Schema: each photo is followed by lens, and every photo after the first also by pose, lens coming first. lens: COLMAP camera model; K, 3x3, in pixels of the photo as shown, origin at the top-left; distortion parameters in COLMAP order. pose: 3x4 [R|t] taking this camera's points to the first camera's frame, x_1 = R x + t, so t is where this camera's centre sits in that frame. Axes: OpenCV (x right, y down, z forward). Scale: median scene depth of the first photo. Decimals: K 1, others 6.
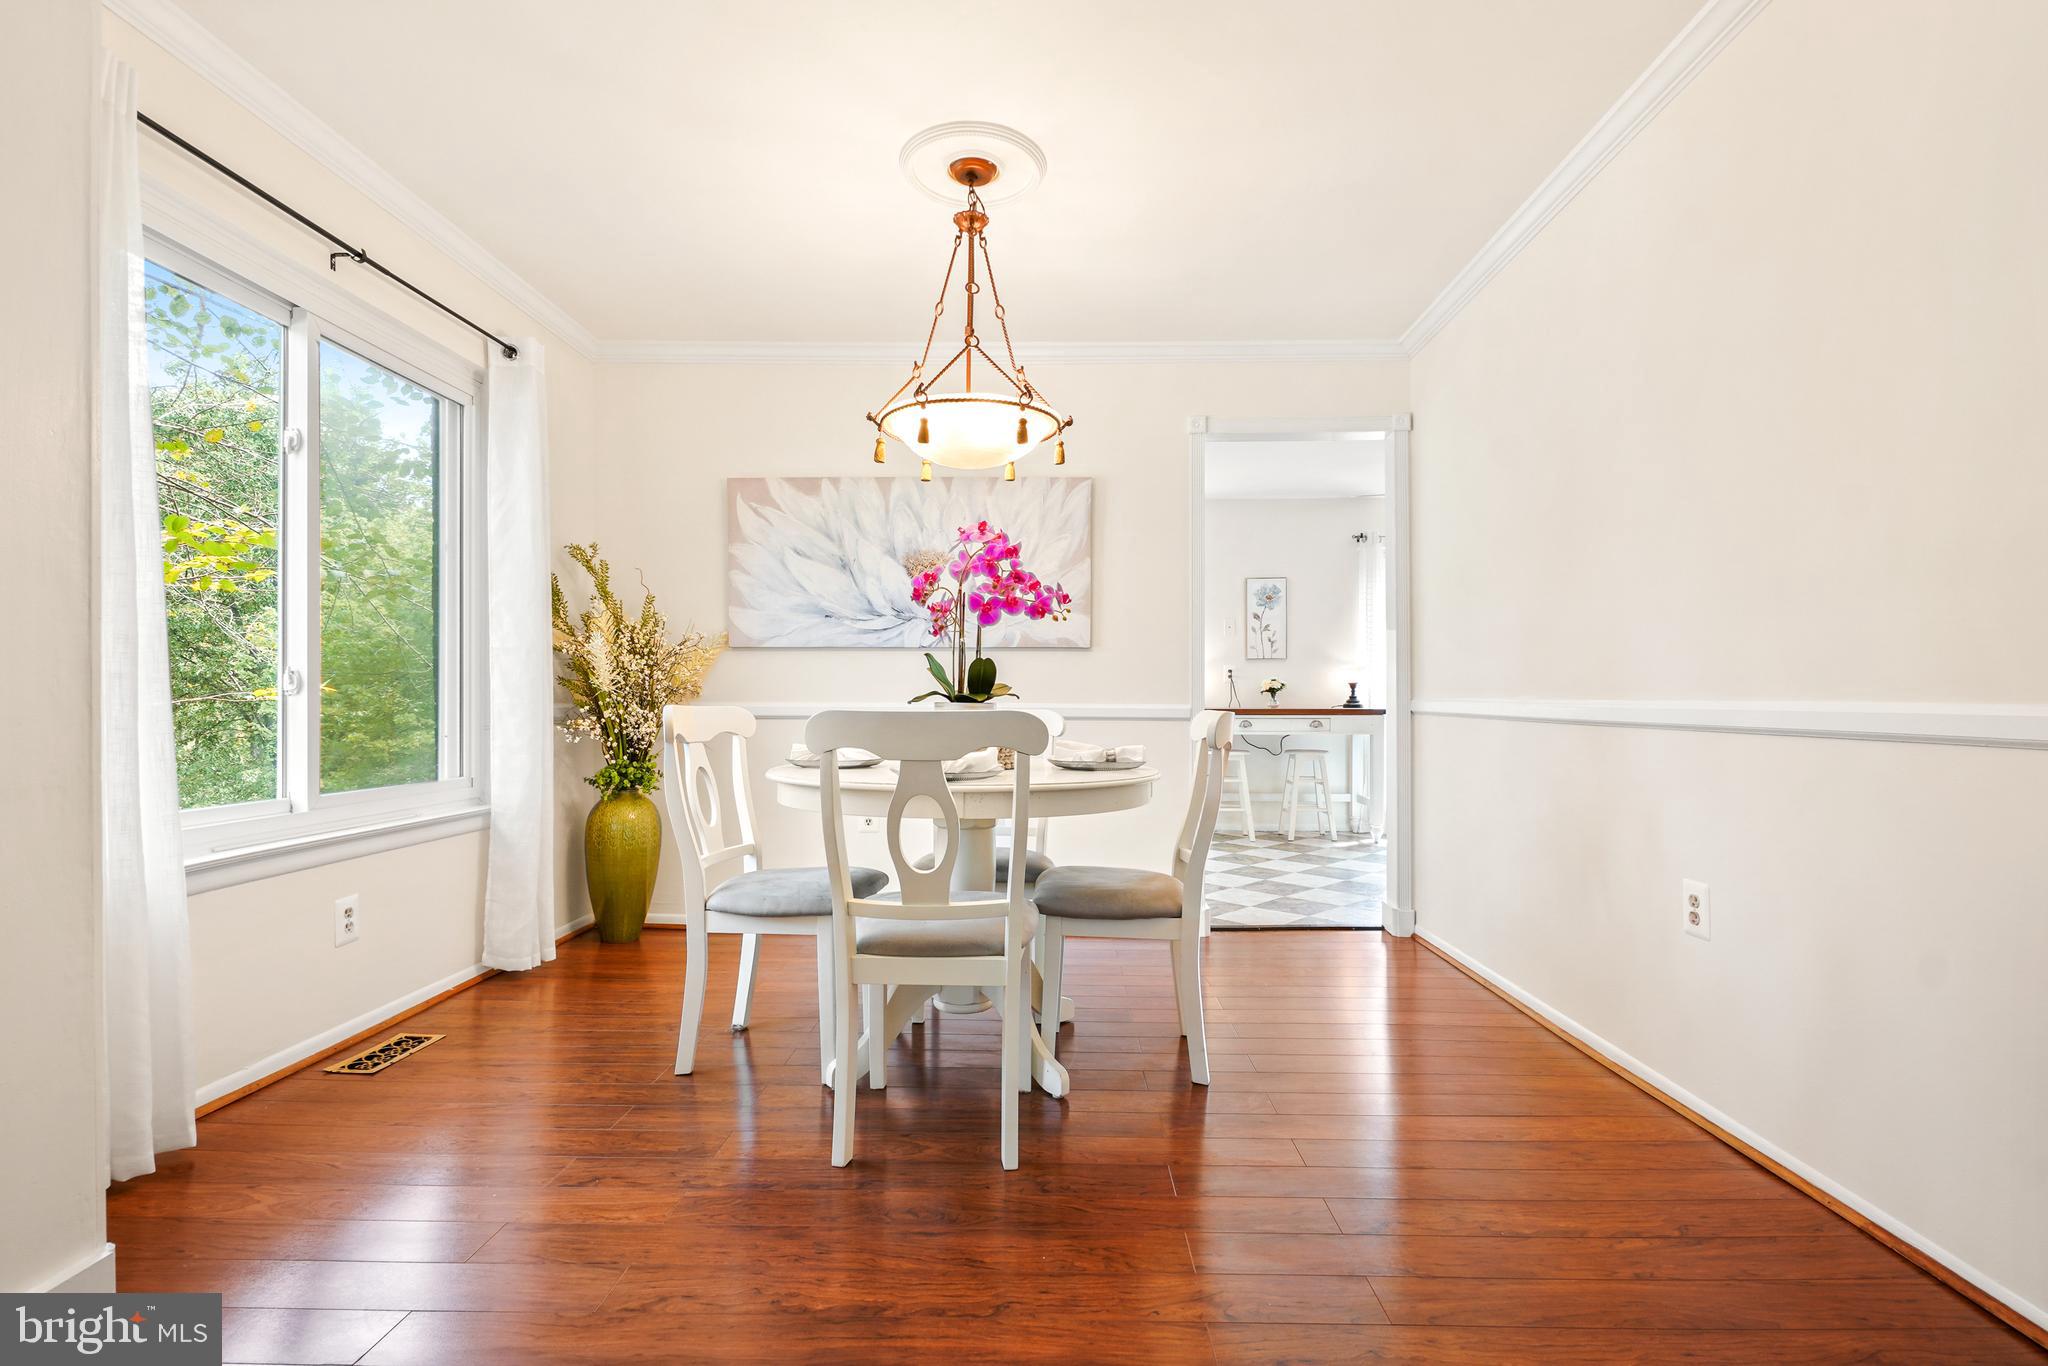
lens RADIAL K [[928.4, 0, 1024.0], [0, 928.4, 683.0], [0, 0, 1]] dist [0.002459, 0.000099]
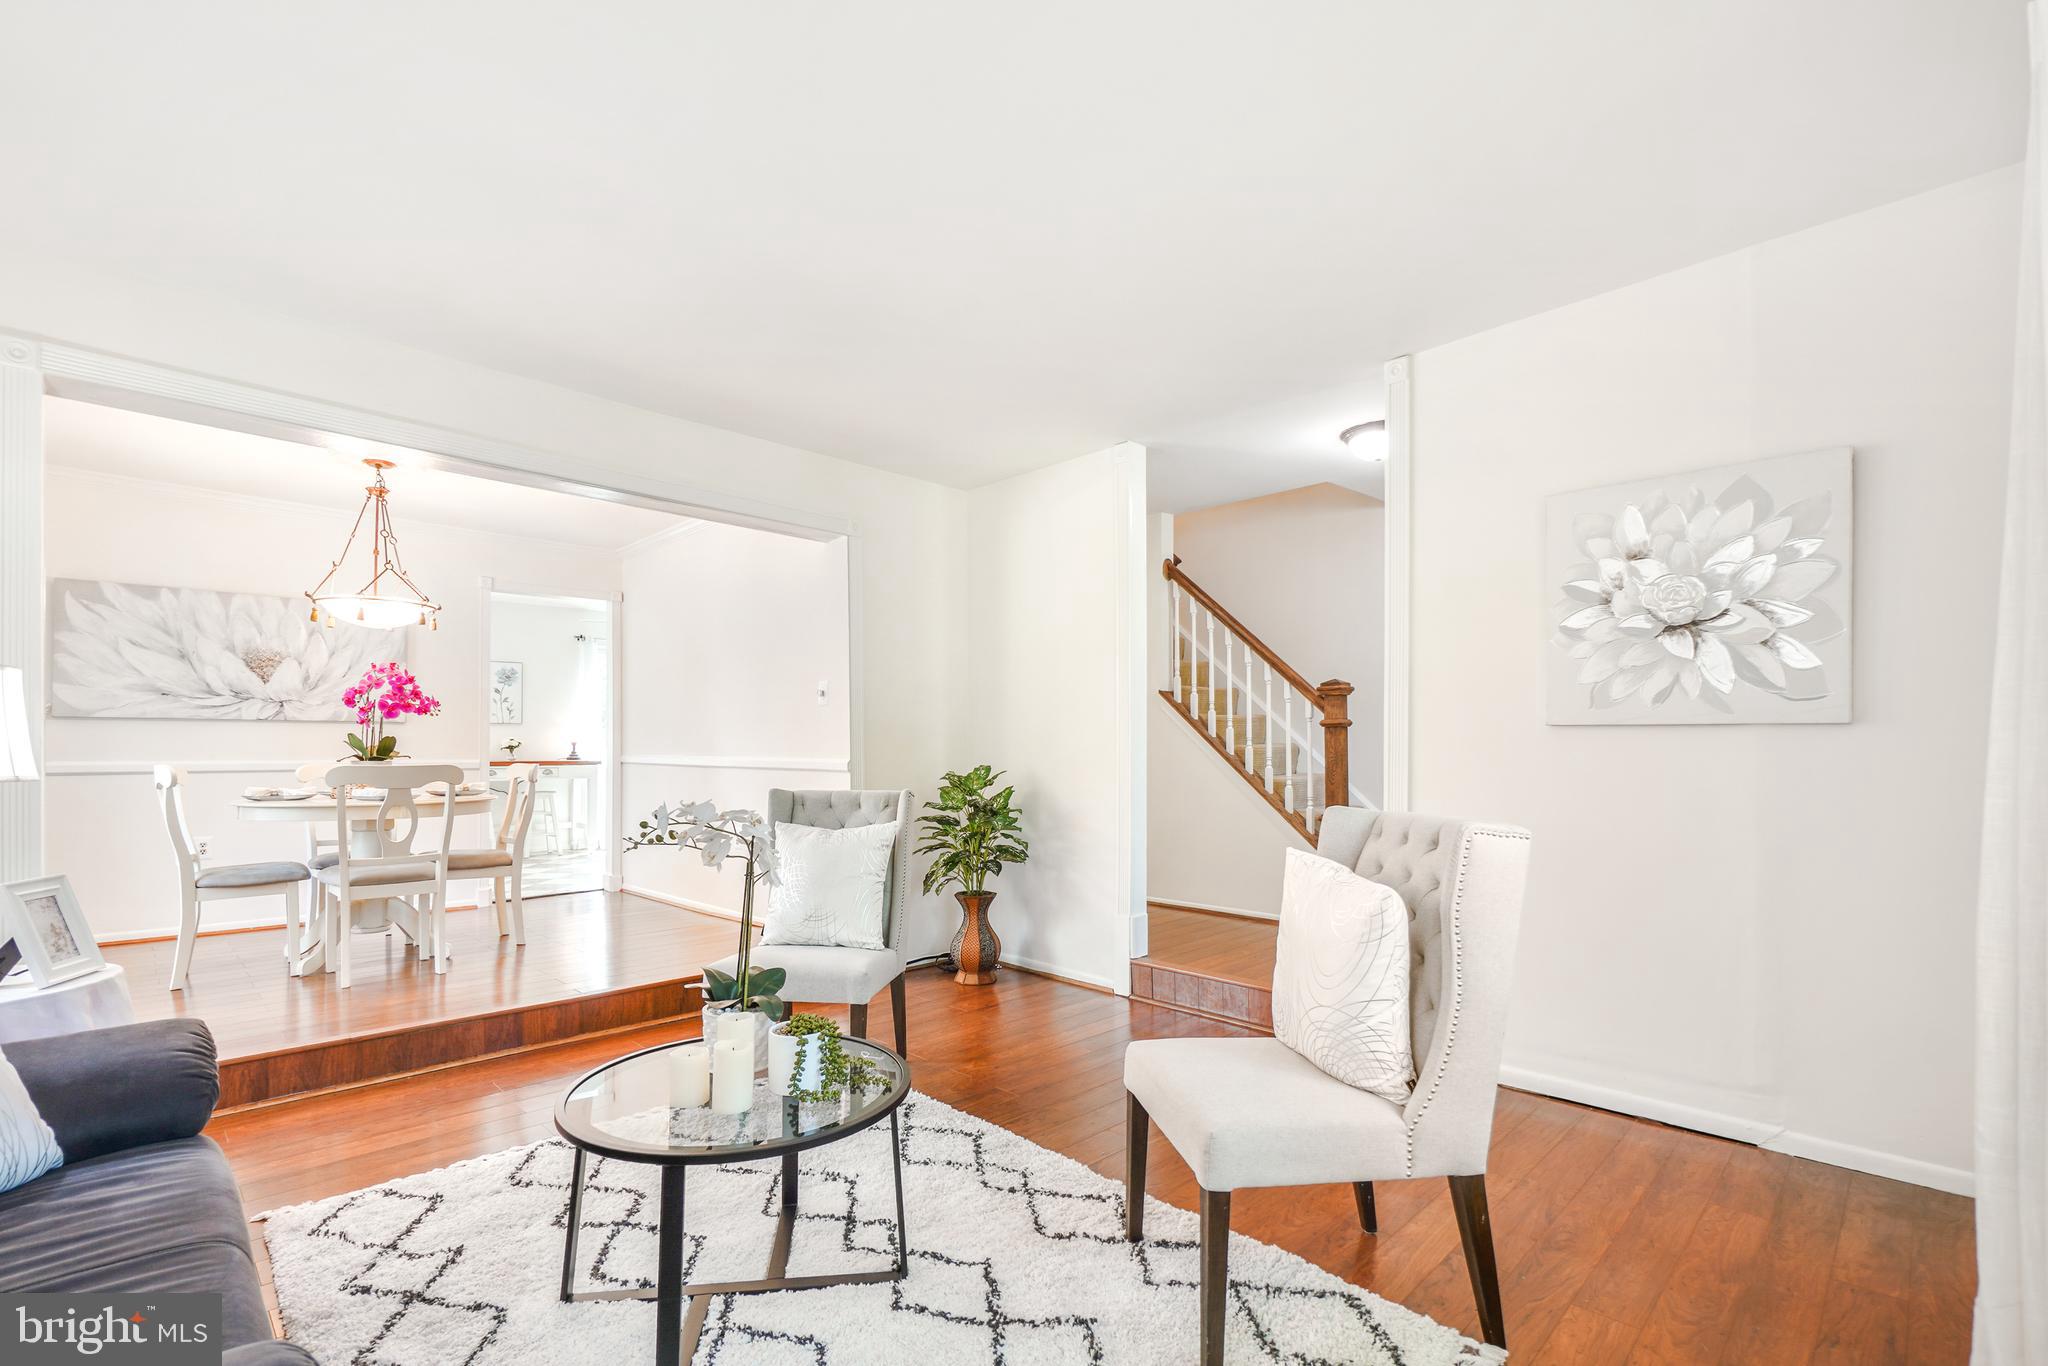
lens RADIAL K [[896.6, 0, 1028.0], [0, 896.6, 747.1], [0, 0, 1]] dist [0.002095, 0.000166]
pose [[0.671934, -0.000143, 0.740611, -0.331225], [-0.010682, 0.999894, 0.009884, -0.023750], [-0.740534, -0.014552, 0.671862, -0.728497]]
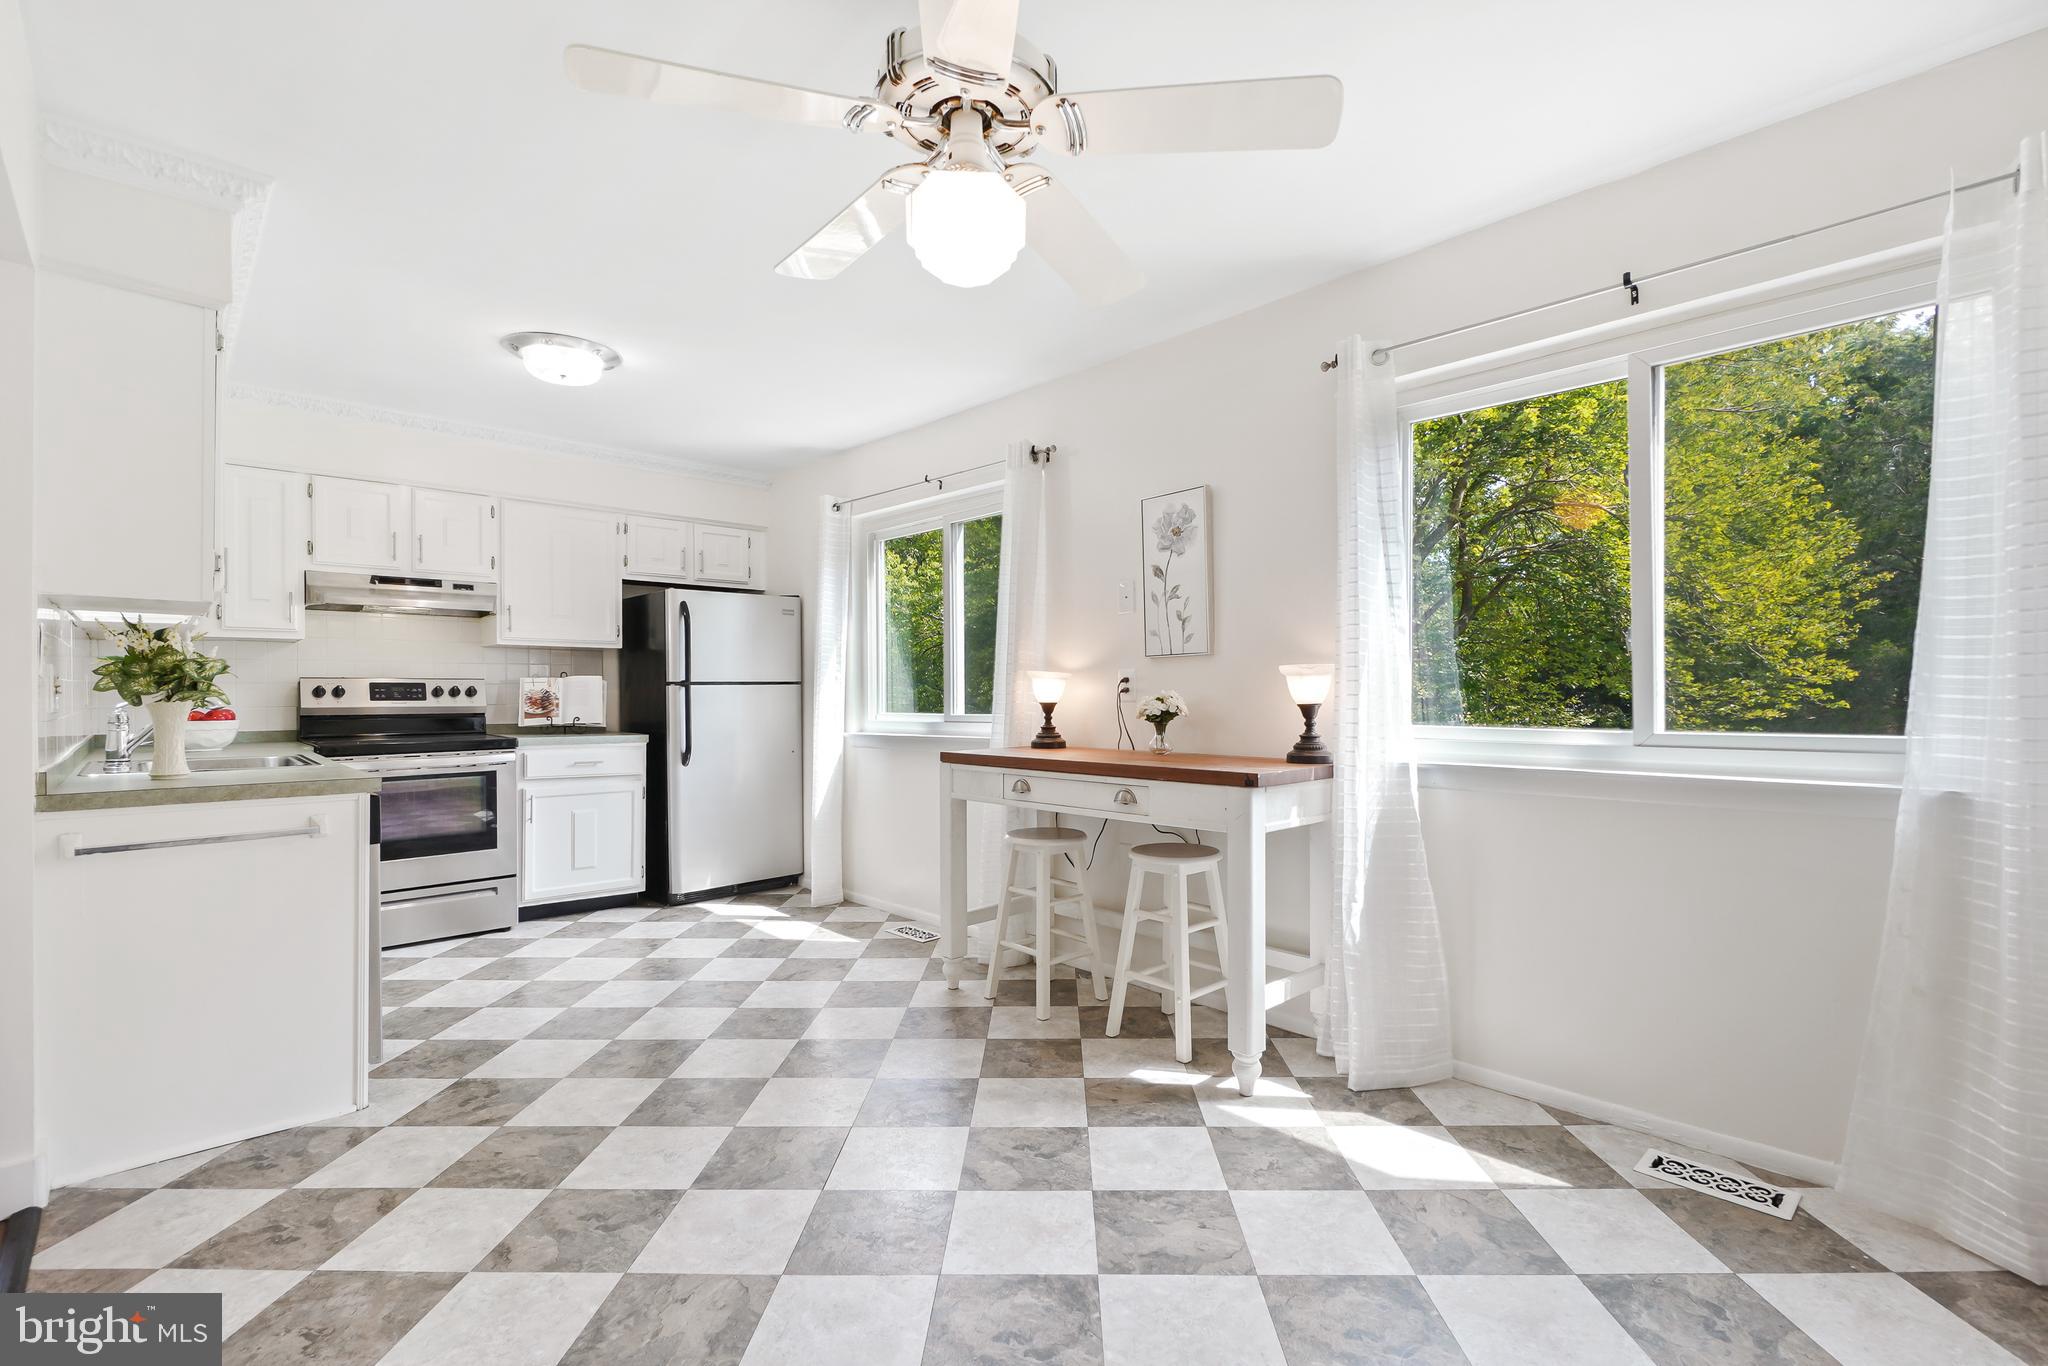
lens RADIAL K [[928.4, 0, 1024.0], [0, 928.4, 683.0], [0, 0, 1]] dist [0.002459, 0.000099]
pose [[0.714554, -0.005732, -0.699557, 1.006517], [0.010660, 0.999940, 0.002695, -0.023328], [0.699499, -0.009383, 0.714572, 1.063864]]
